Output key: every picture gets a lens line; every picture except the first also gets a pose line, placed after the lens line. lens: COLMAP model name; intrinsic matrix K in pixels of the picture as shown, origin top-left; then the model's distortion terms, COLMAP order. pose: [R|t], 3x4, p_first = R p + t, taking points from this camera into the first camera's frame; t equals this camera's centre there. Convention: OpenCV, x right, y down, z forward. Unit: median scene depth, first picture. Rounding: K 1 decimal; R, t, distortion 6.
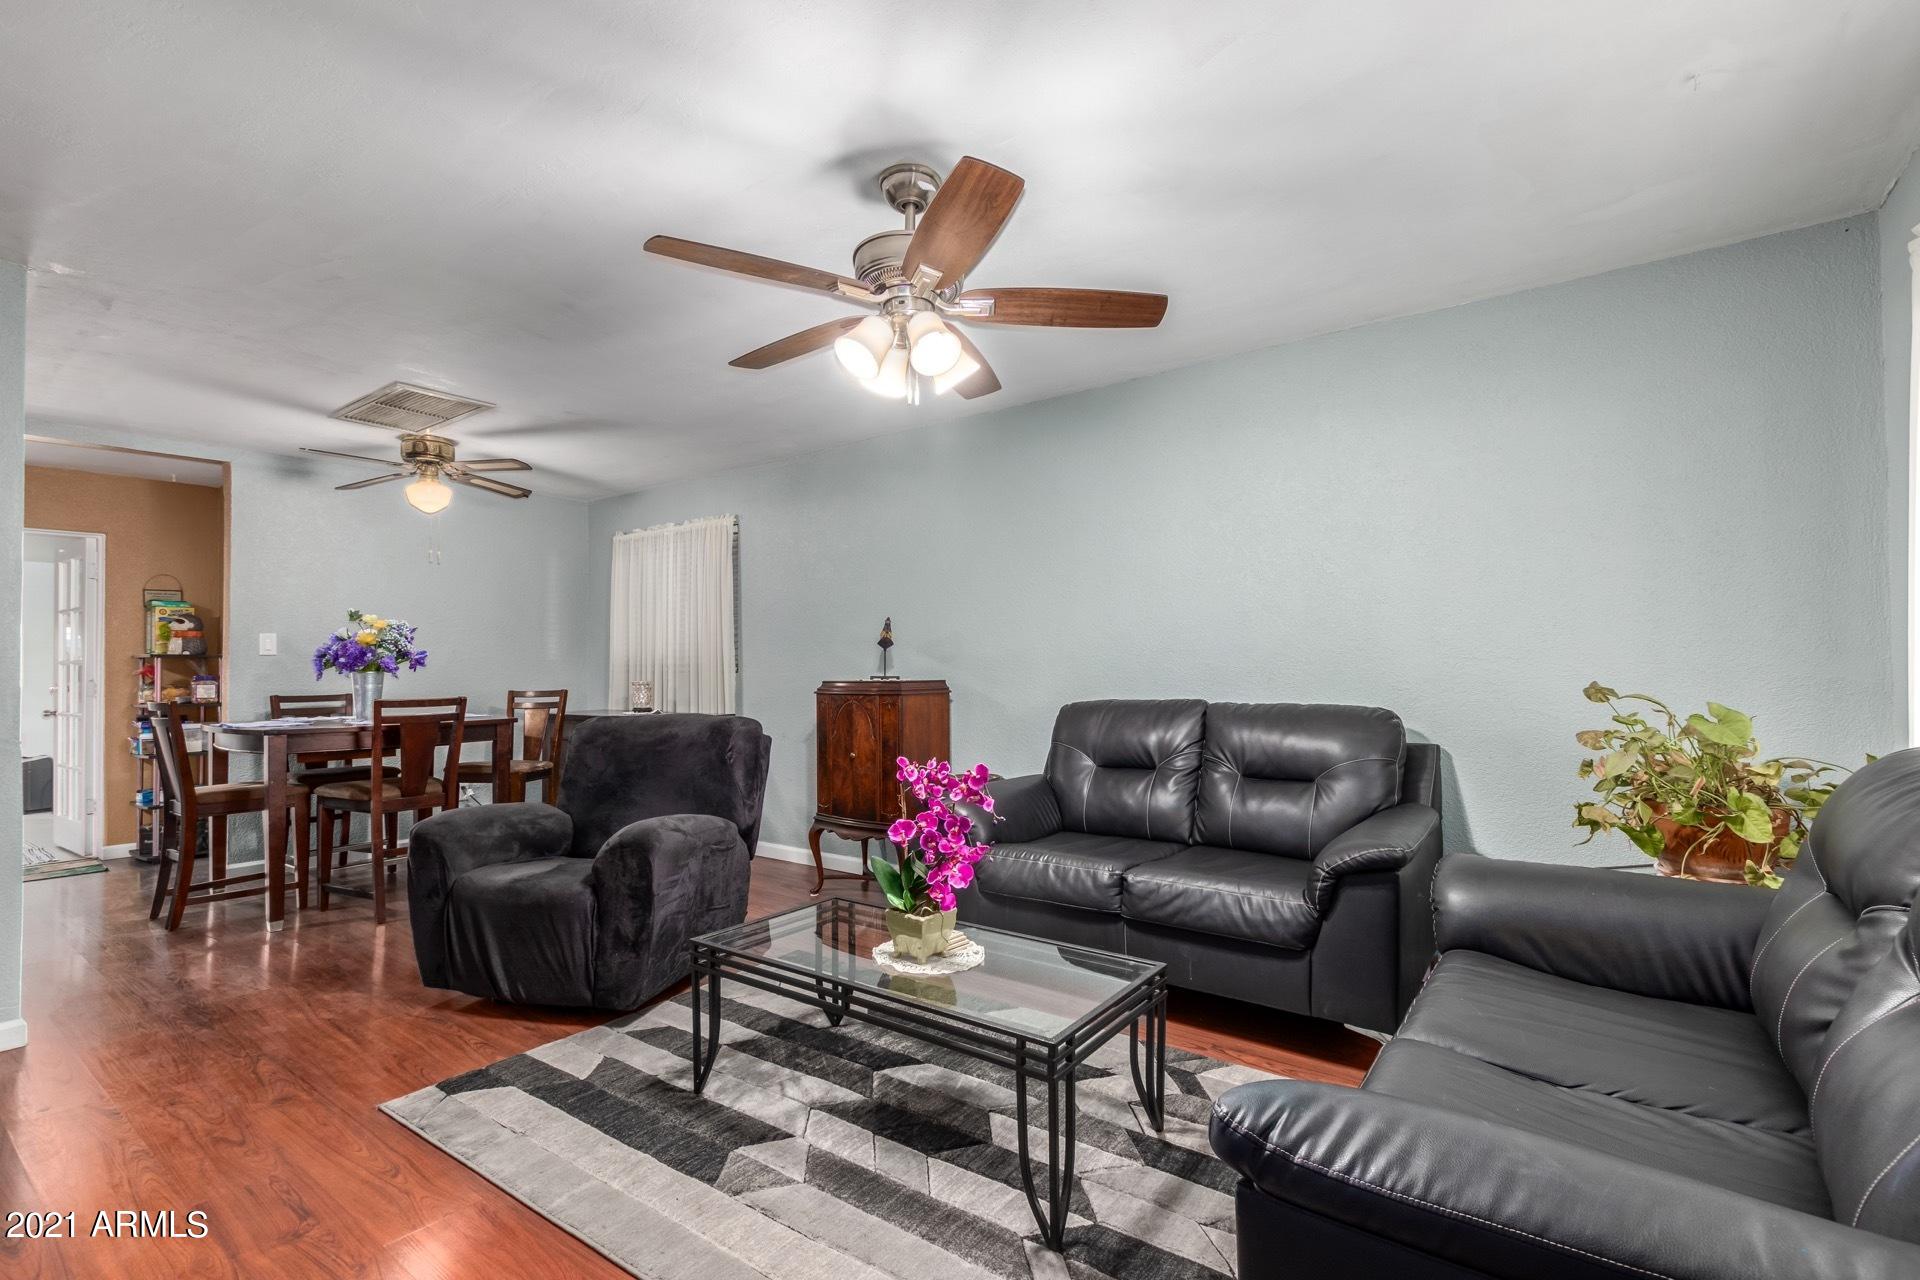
lens RADIAL K [[876.0, 0, 961.1], [0, 876.0, 648.7], [0, 0, 1]] dist [0.002351, -0.001326]
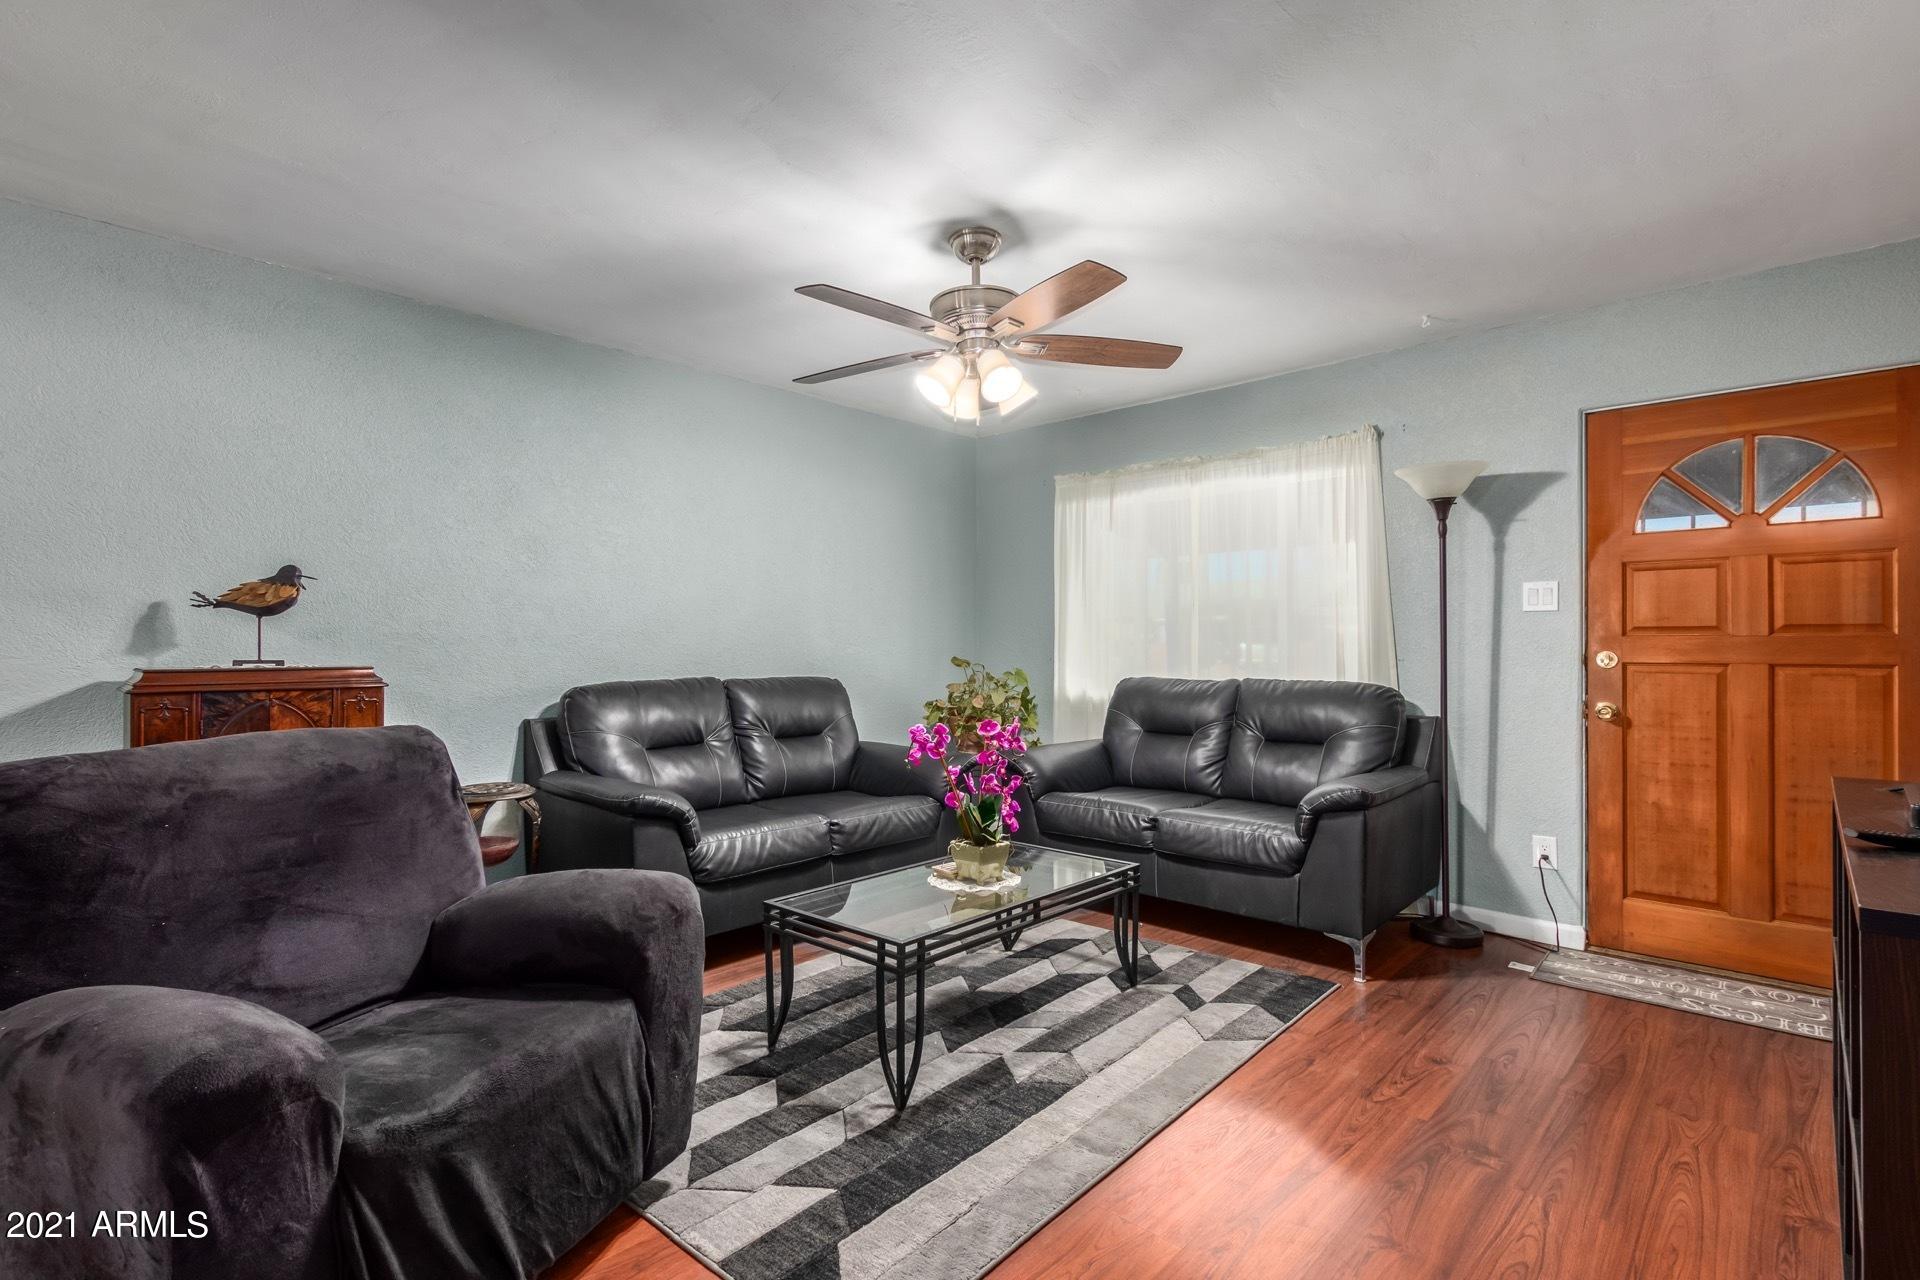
lens RADIAL K [[902.2, 0, 957.8], [0, 902.2, 646.2], [0, 0, 1]] dist [0.004191, -0.000536]
pose [[0.104670, 0.008939, 0.994467, -0.632195], [-0.020733, 0.999762, -0.006805, 0.014883], [-0.994291, -0.019906, 0.104831, 0.436338]]
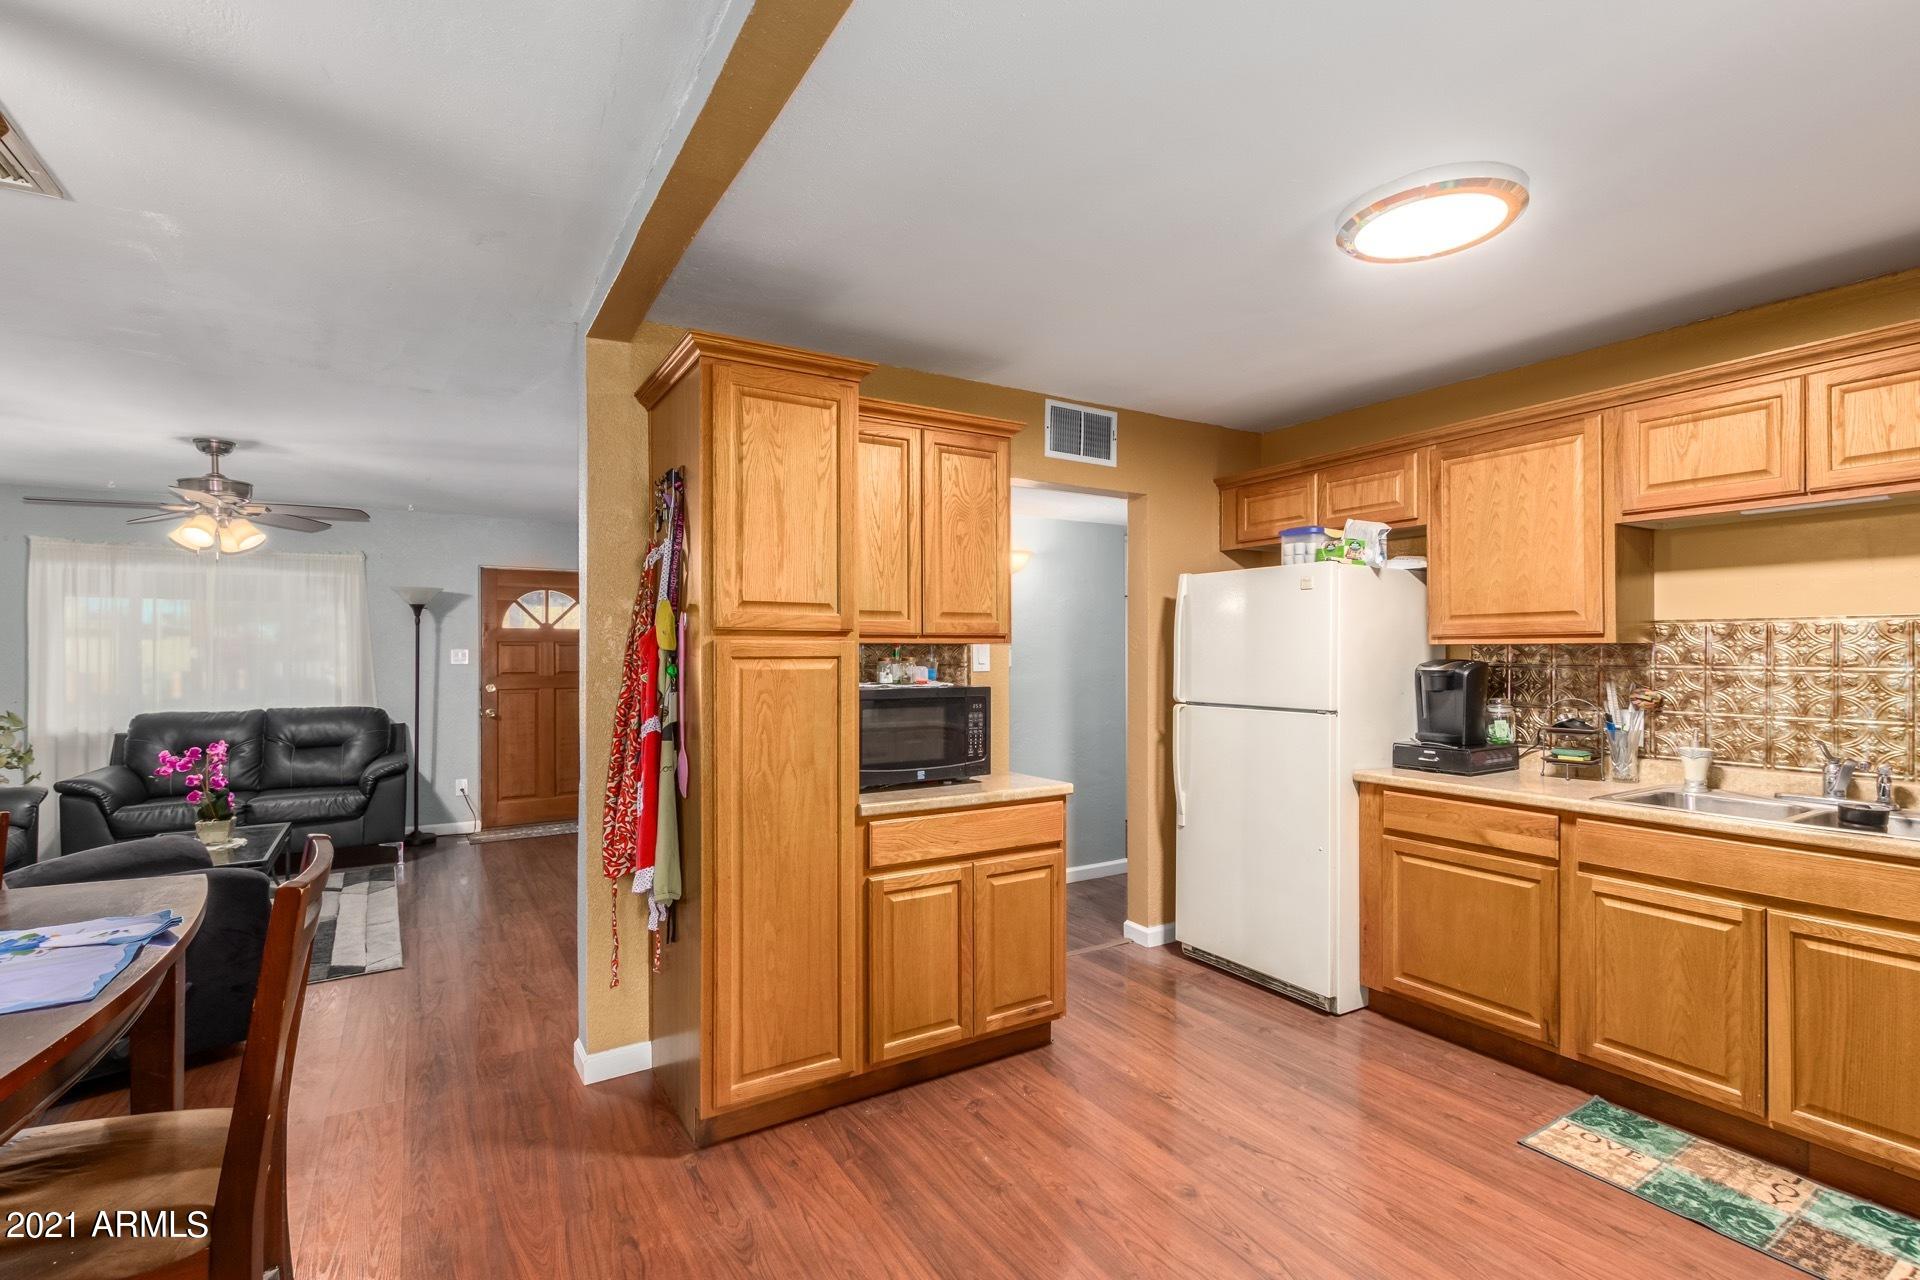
lens RADIAL K [[876.0, 0, 961.1], [0, 876.0, 648.7], [0, 0, 1]] dist [0.002351, -0.001326]
pose [[-0.931042, 0.017323, 0.364501, -1.117324], [0.007661, 0.999580, -0.027936, -0.009082], [-0.364832, -0.023217, -0.930784, 1.069824]]
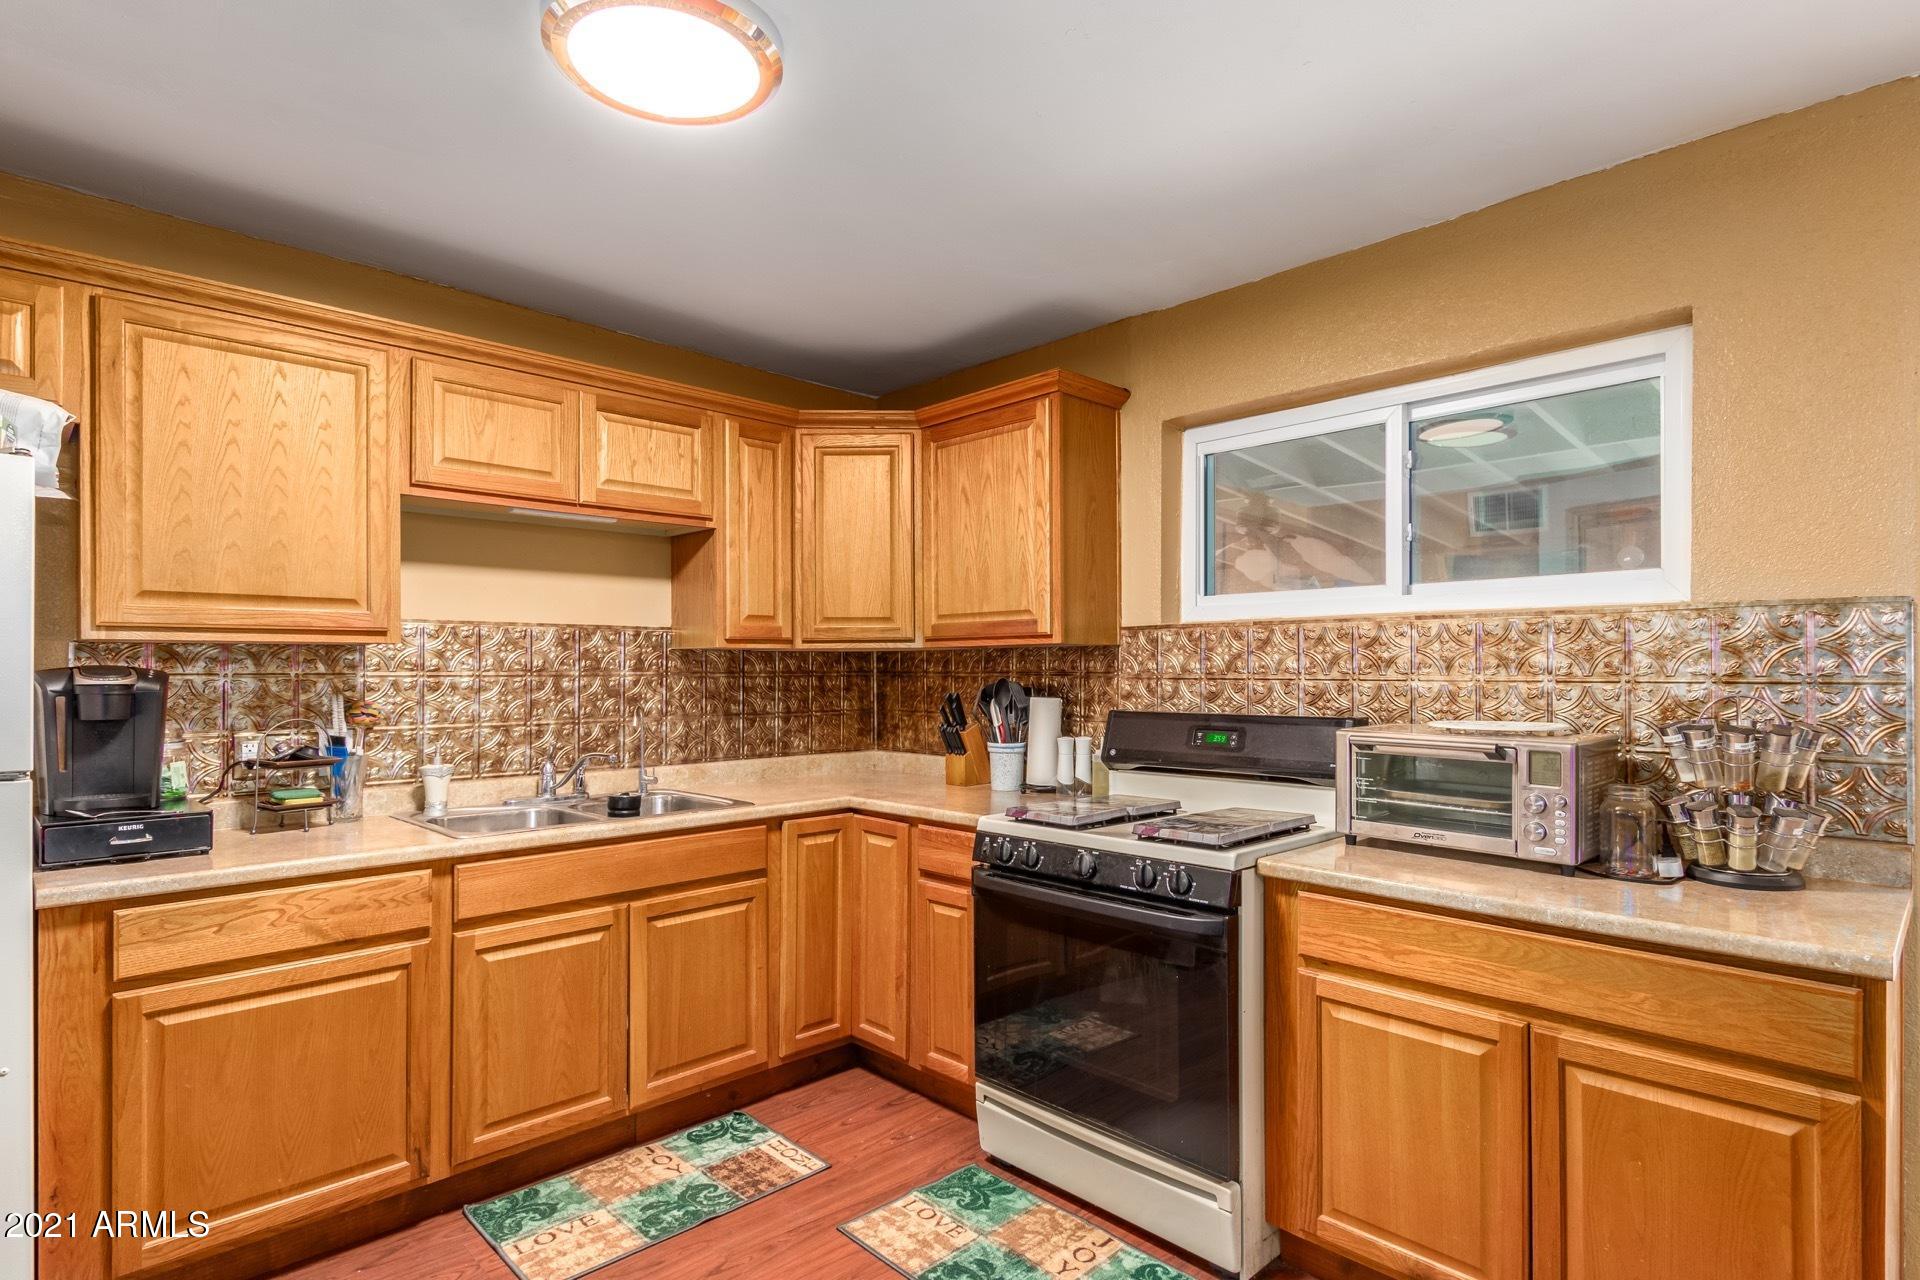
lens RADIAL K [[980.5, 0, 959.3], [0, 980.5, 661.7], [0, 0, 1]] dist [-0.000624, -0.000523]
pose [[-0.149737, 0.008154, -0.988692, -0.815617], [0.023839, 0.999705, 0.004634, -0.011737], [0.988438, -0.022875, -0.149887, 0.708837]]
